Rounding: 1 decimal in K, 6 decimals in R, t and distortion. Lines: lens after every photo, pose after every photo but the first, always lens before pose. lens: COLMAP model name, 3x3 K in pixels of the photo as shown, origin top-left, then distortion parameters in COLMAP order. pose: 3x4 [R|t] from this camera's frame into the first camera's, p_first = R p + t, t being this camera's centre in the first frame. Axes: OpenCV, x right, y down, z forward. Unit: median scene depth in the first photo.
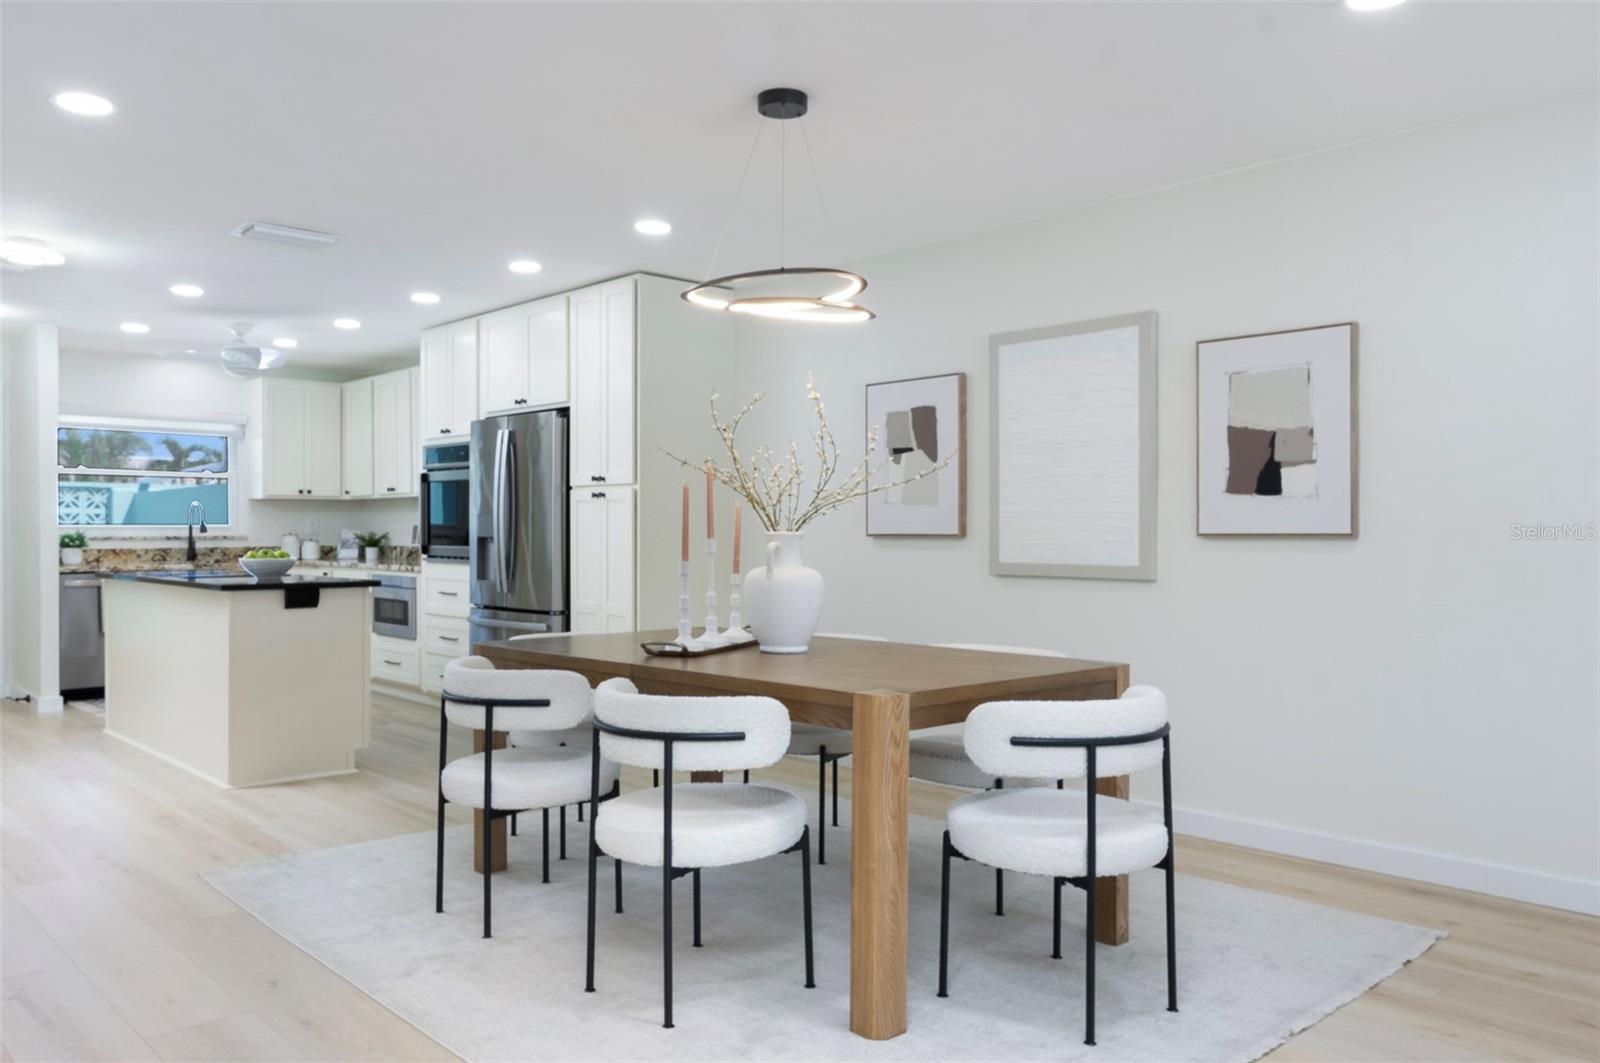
lens RADIAL K [[1218.6, 0, 799.9], [0, 1218.6, 529.8], [0, 0, 1]] dist [0.007221, -0.004753]
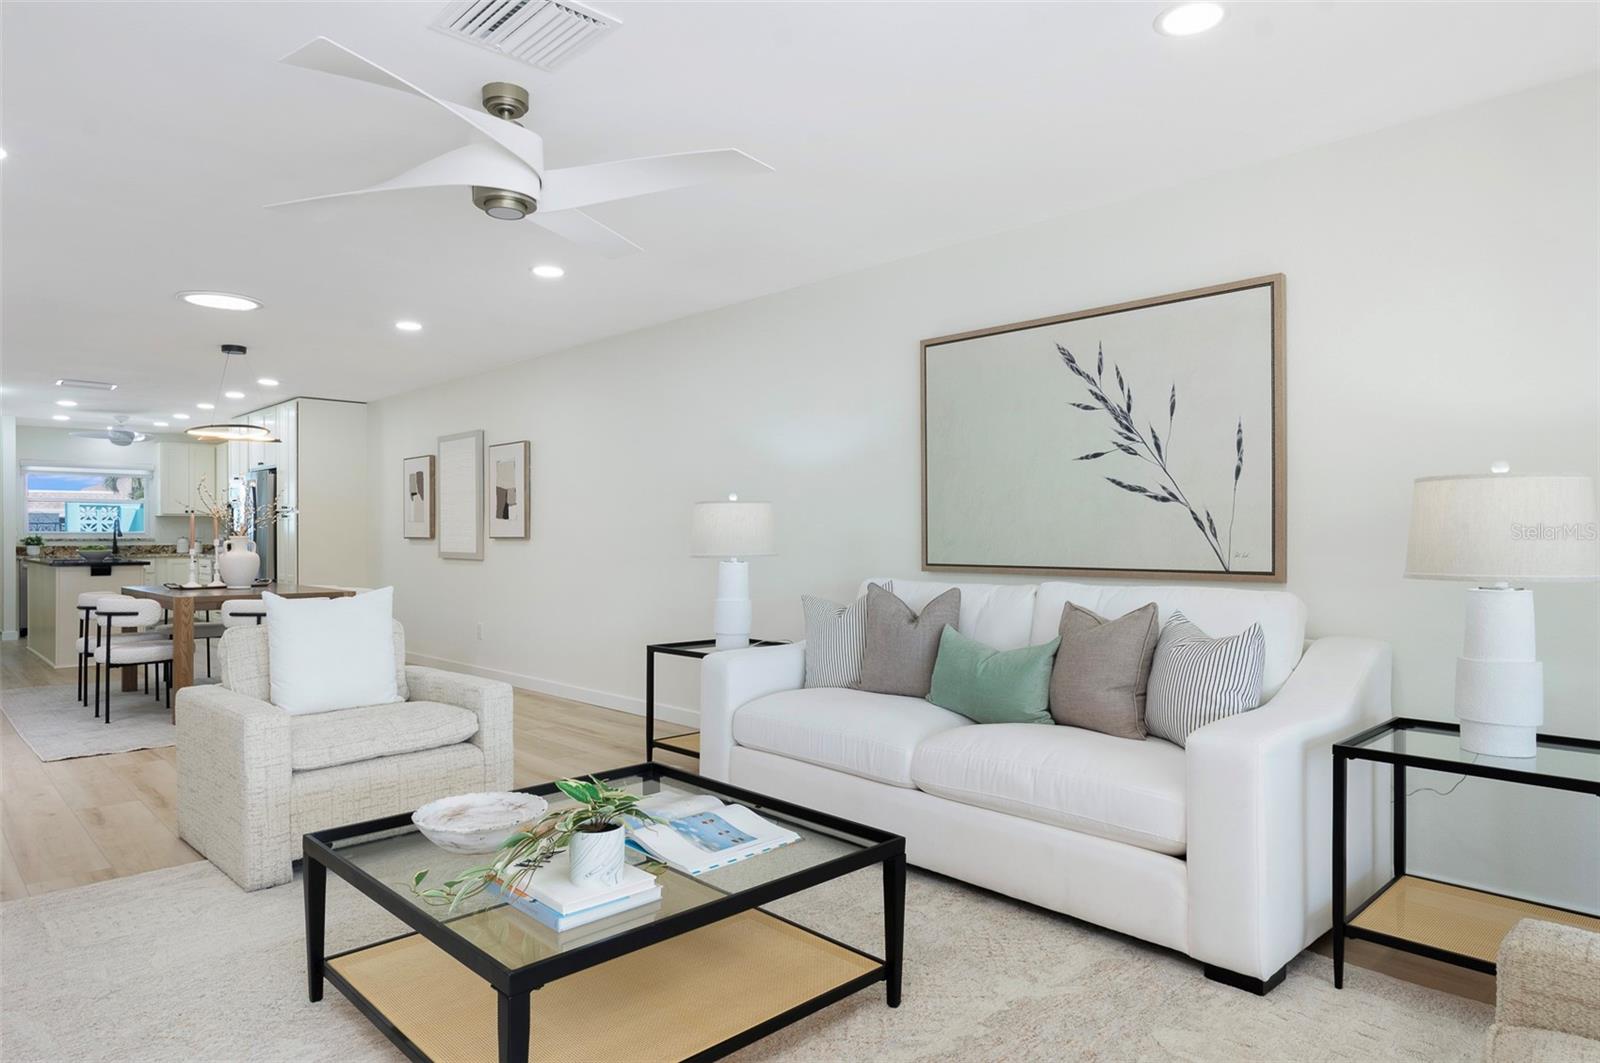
lens RADIAL K [[967.0, 0, 806.3], [0, 967.0, 532.0], [0, 0, 1]] dist [0.003057, -0.001242]
pose [[0.999855, 0.001610, 0.016974, 0.420996], [-0.001547, 0.999992, -0.003764, -0.000198], [-0.016980, 0.003737, 0.999849, -0.335088]]
